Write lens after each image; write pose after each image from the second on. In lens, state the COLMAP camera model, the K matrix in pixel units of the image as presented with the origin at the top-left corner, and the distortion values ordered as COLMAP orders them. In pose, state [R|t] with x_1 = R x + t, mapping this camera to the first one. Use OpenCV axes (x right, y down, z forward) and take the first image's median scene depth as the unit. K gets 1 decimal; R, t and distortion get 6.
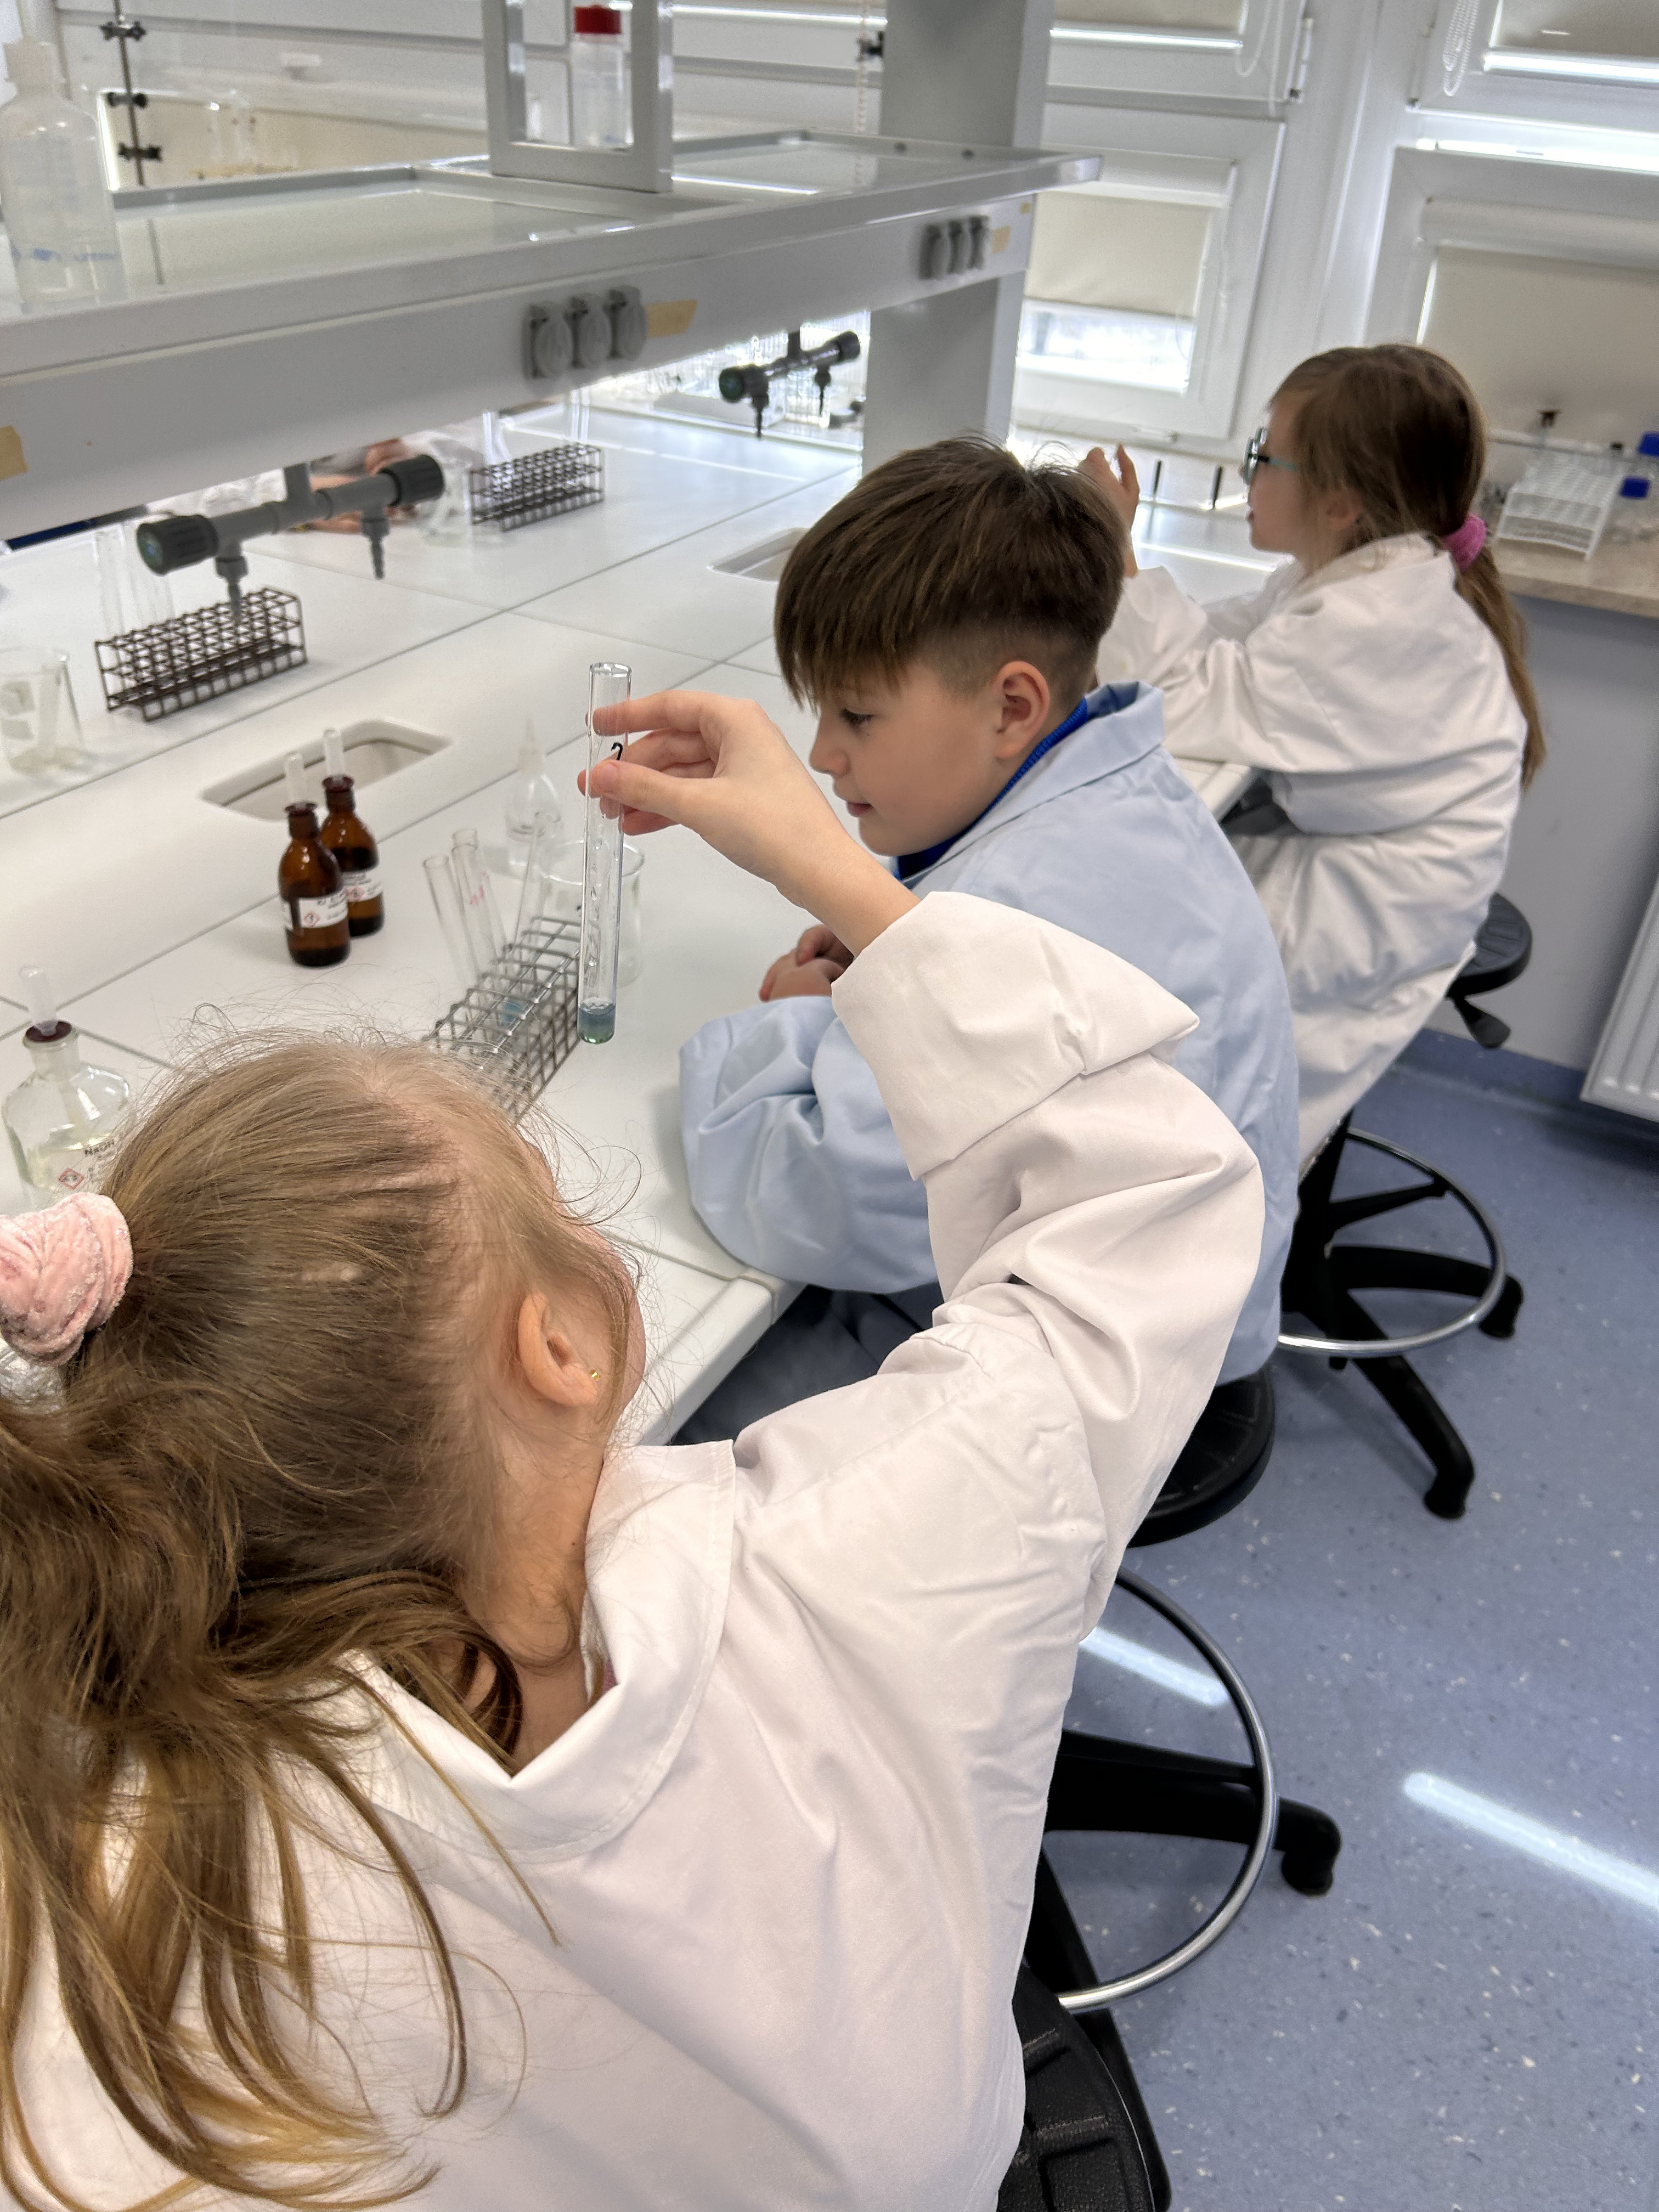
lens RADIAL K [[1676.1, 0, 796.4], [0, 1676.1, 1122.7], [0, 0, 1]] dist [0.036620, -0.041475]
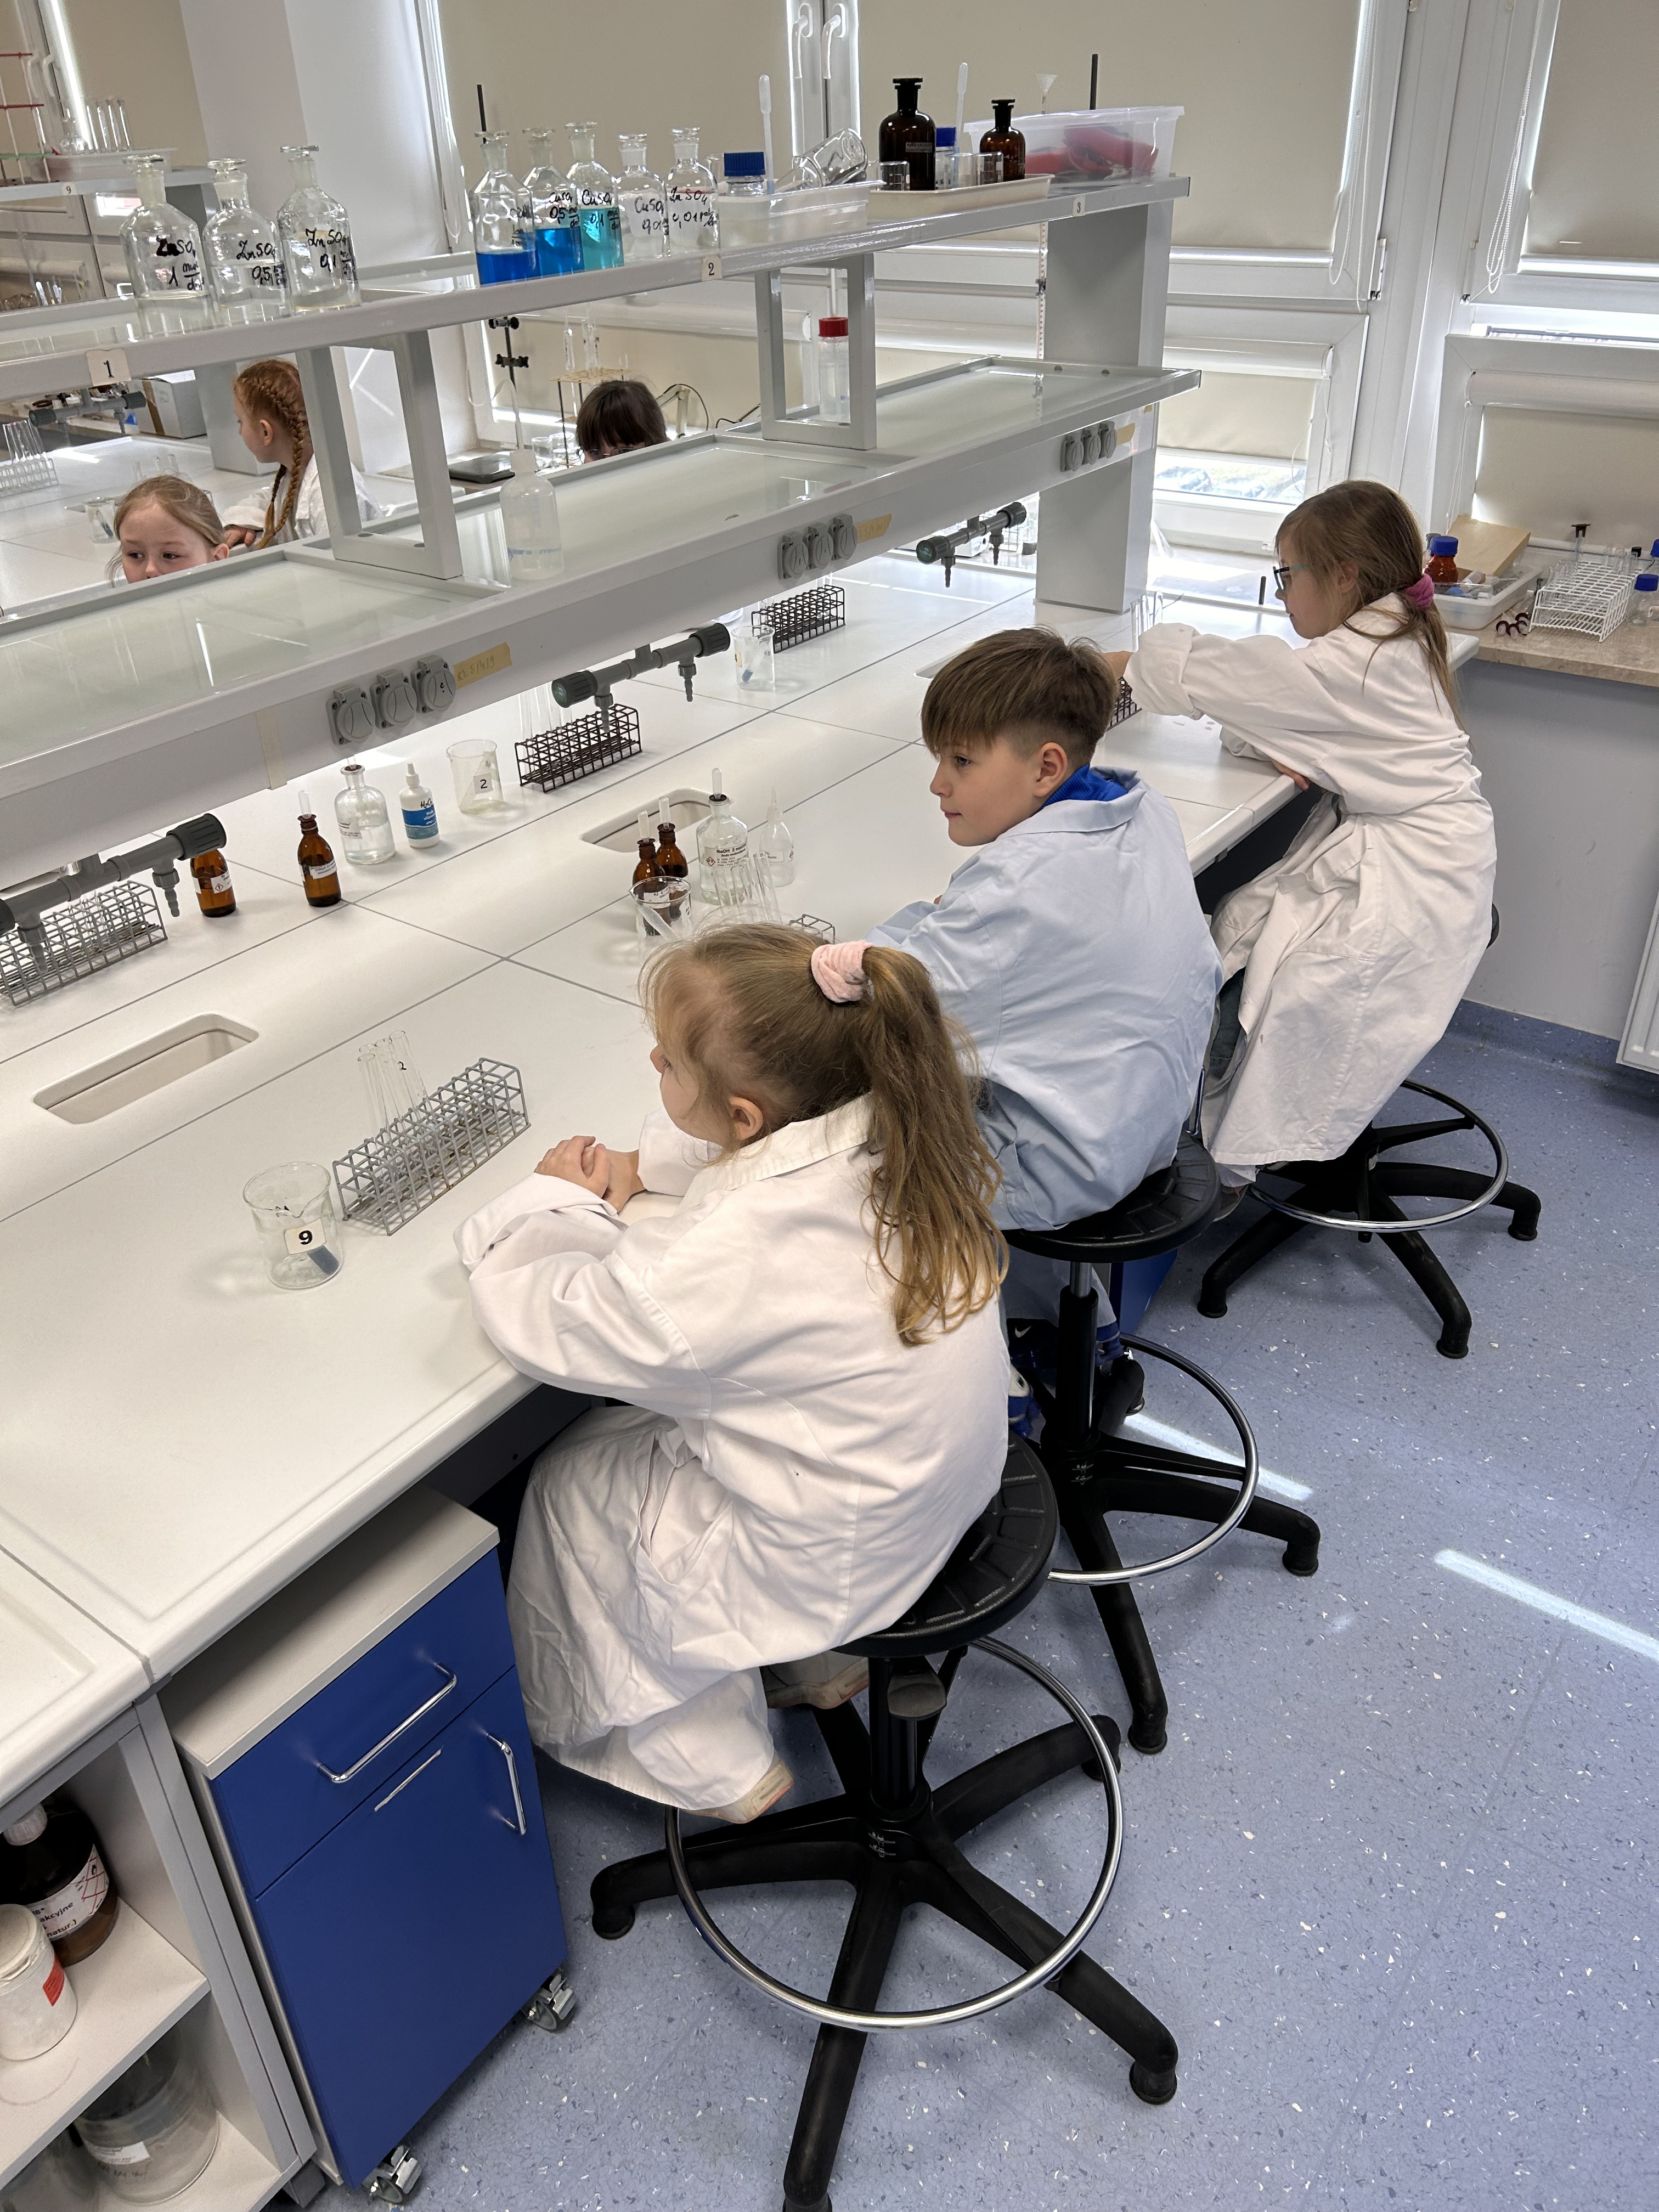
lens RADIAL K [[1676.1, 0, 831.3], [0, 1676.1, 1106.4], [0, 0, 1]] dist [0.036620, -0.041475]
pose [[0.989010, 0.006441, -0.147709, 0.109199], [-0.011880, 0.999282, -0.035971, 0.103843], [0.147371, 0.037330, 0.988377, -0.479223]]
